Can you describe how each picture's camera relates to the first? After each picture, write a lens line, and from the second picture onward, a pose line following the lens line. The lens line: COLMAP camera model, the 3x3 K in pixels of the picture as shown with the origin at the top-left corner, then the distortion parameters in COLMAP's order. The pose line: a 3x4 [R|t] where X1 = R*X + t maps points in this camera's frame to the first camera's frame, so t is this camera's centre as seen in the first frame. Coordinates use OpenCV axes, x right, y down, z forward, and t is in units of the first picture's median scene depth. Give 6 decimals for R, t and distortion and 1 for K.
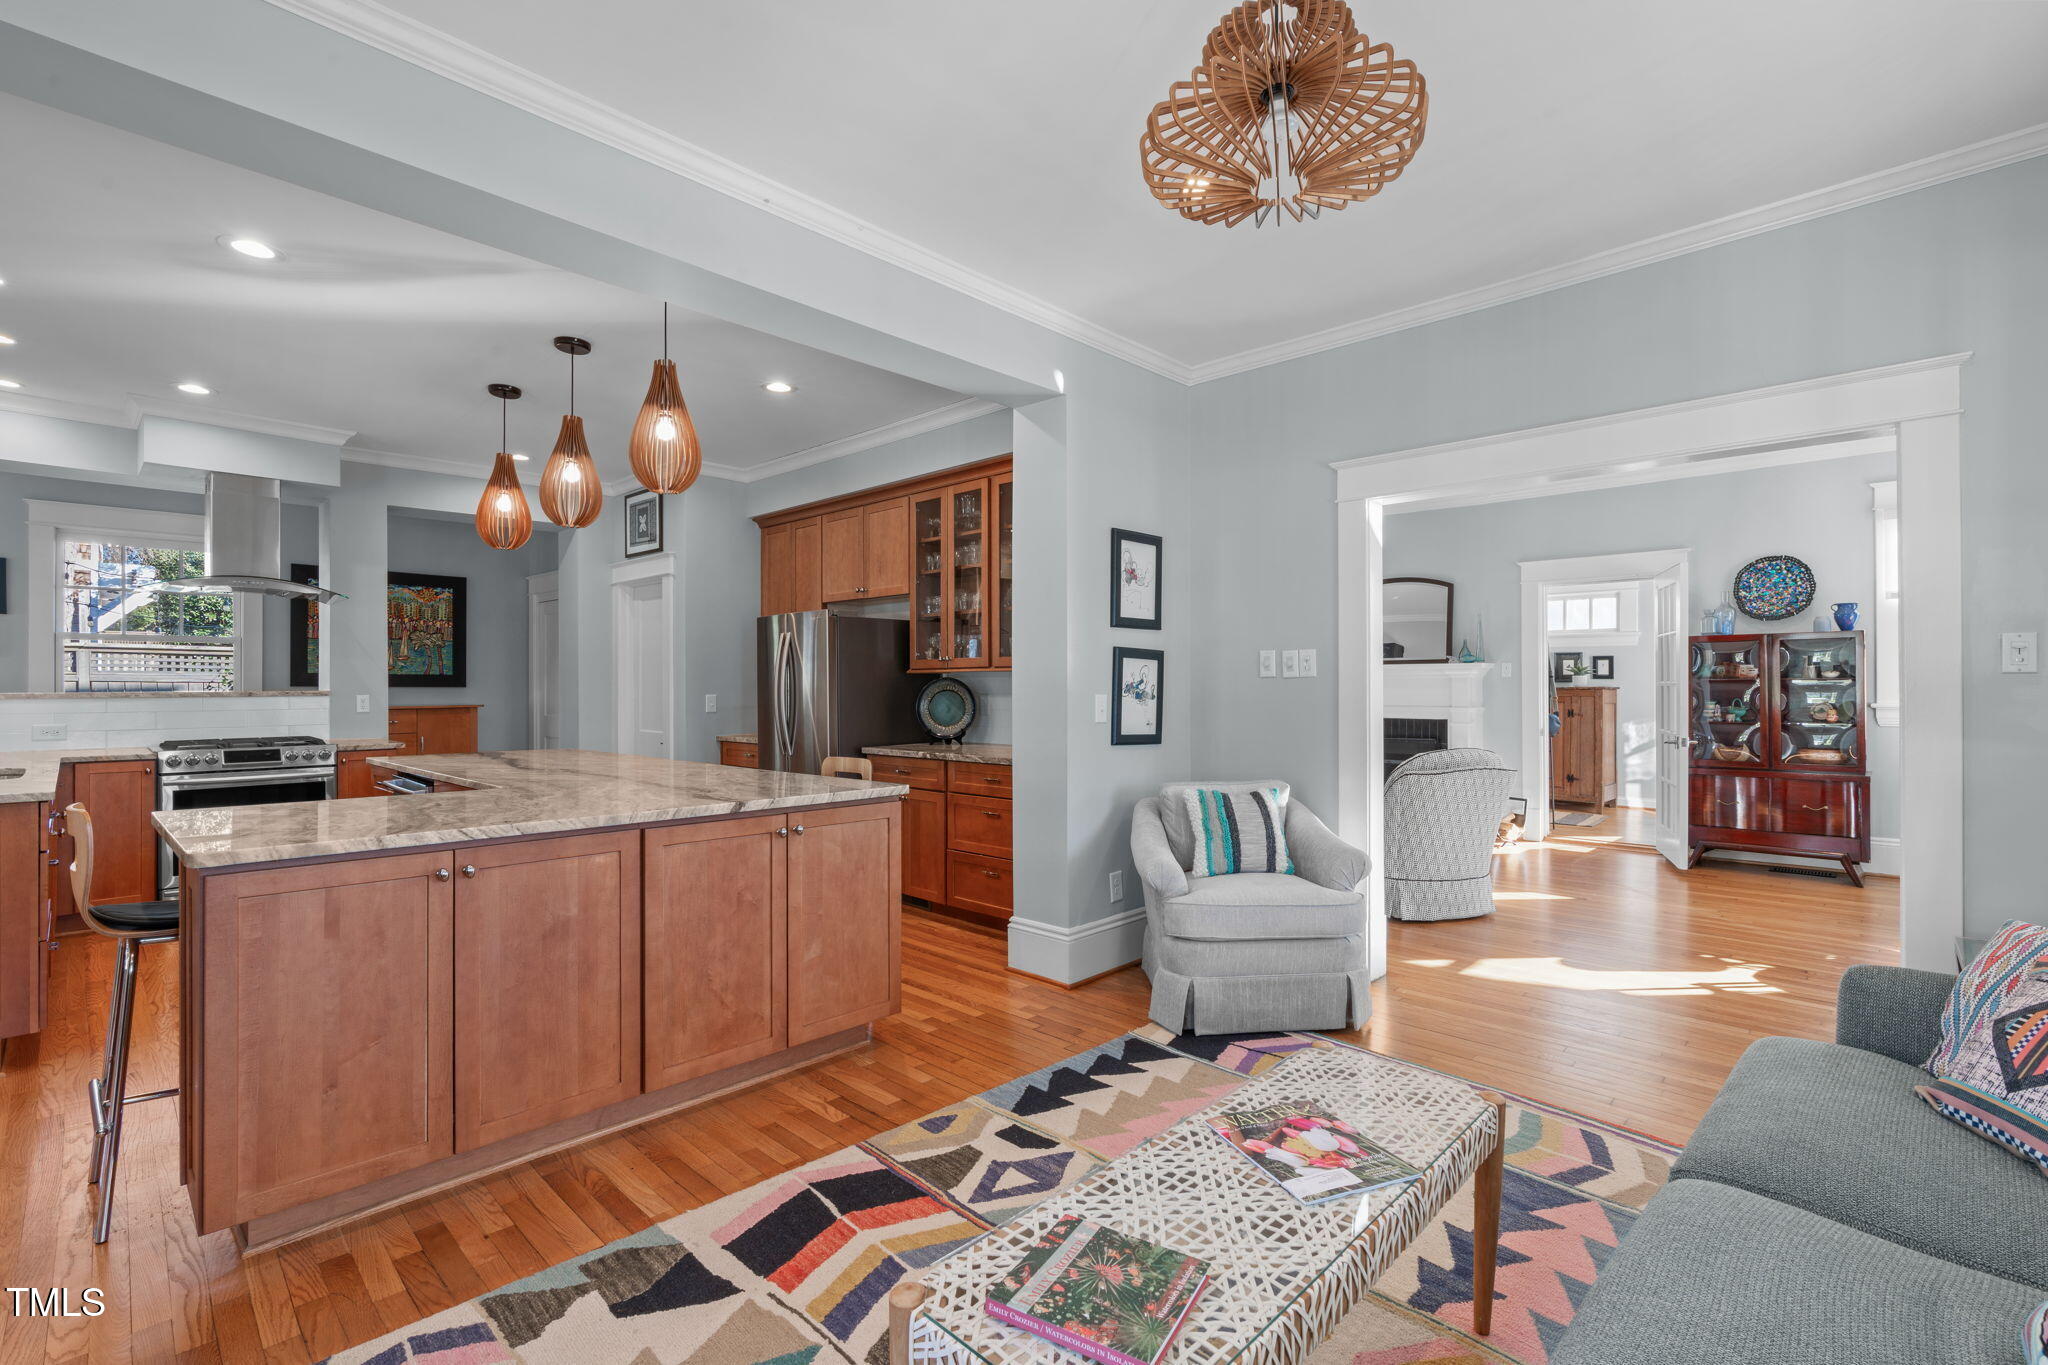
lens RADIAL K [[864.8, 0, 985.8], [0, 864.8, 683.8], [0, 0, 1]] dist [-0.009399, 0.002321]
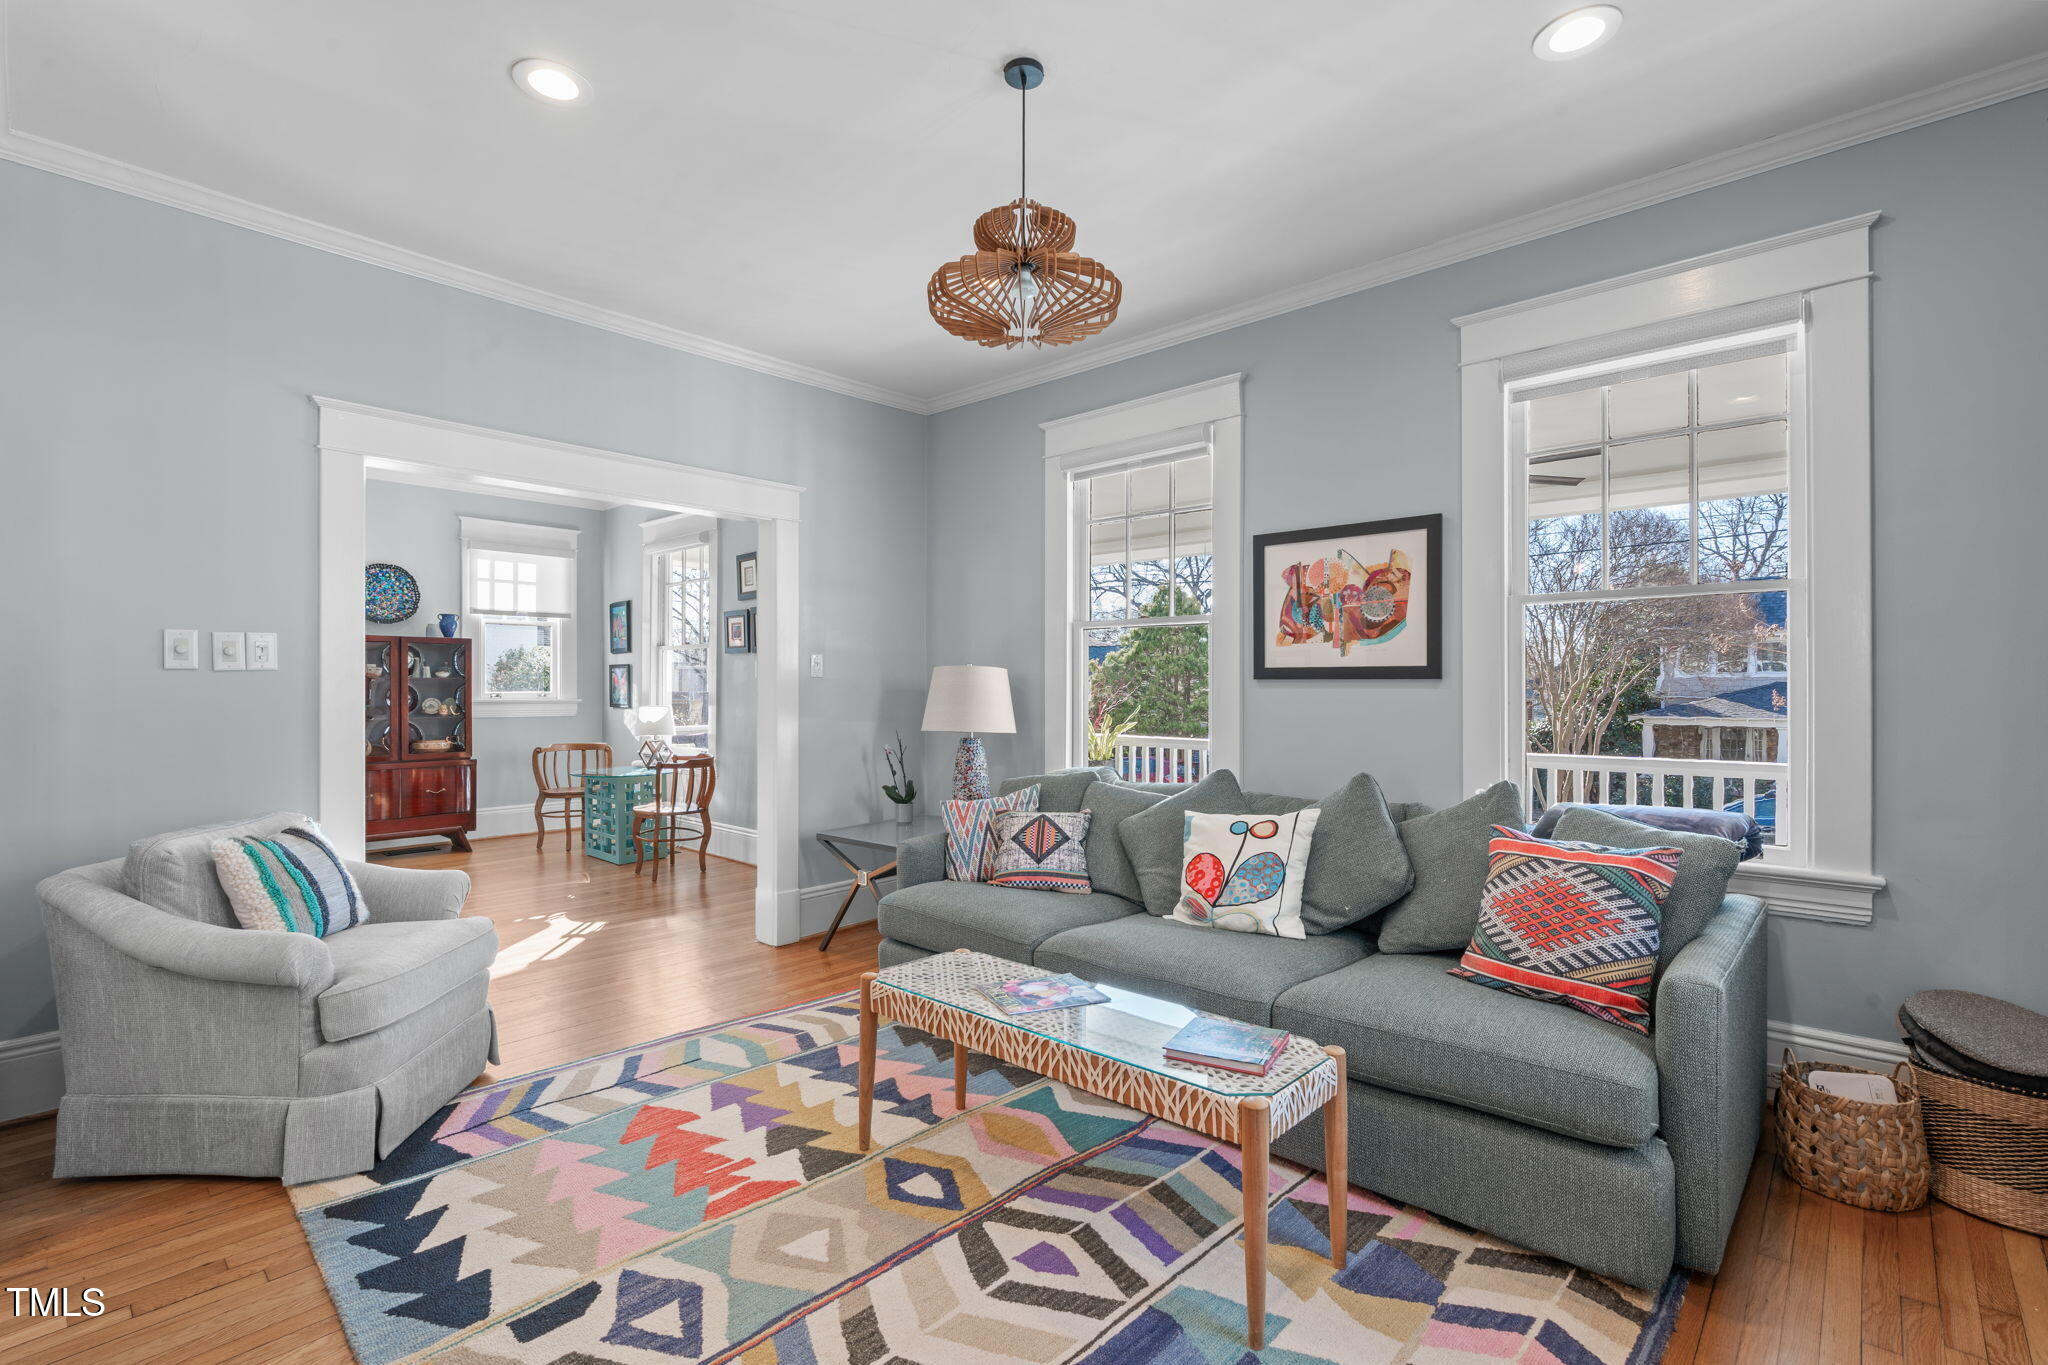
lens RADIAL K [[864.8, 0, 1073.0], [0, 864.8, 685.6], [0, 0, 1]] dist [-0.009399, 0.002321]
pose [[-0.014981, 0.001848, 0.999886, -0.543908], [-0.005026, 0.999986, -0.001923, 0.004945], [-0.999875, -0.005054, -0.014972, 0.472591]]
